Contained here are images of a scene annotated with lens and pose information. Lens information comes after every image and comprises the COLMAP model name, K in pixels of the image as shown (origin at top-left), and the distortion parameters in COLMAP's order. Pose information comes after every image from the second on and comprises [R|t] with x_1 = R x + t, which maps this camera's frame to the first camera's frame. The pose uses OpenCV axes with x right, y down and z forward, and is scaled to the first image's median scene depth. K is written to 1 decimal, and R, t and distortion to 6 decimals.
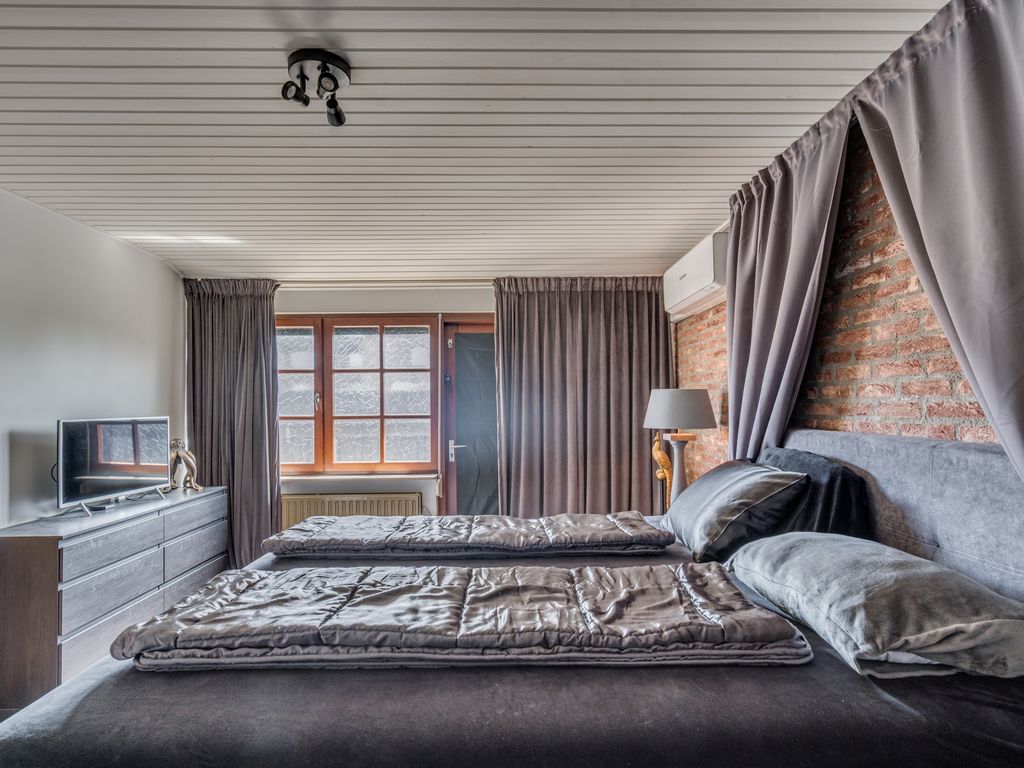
lens RADIAL K [[560.7, 0, 504.2], [0, 560.7, 386.0], [0, 0, 1]] dist [0.003058, 0.000324]
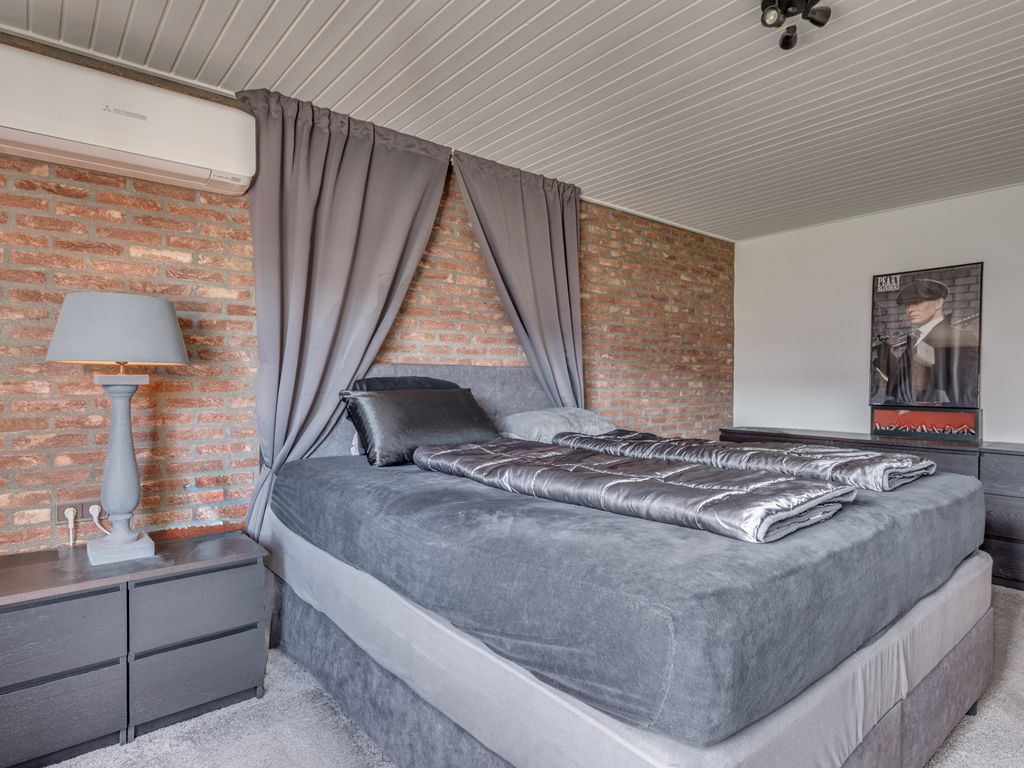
lens RADIAL K [[560.7, 0, 504.2], [0, 560.7, 386.0], [0, 0, 1]] dist [0.003058, 0.000324]
pose [[-0.618049, -0.008354, 0.786095, -0.694931], [-0.028945, 0.999507, -0.012135, 0.156878], [-0.785607, -0.030253, -0.617986, 1.773606]]
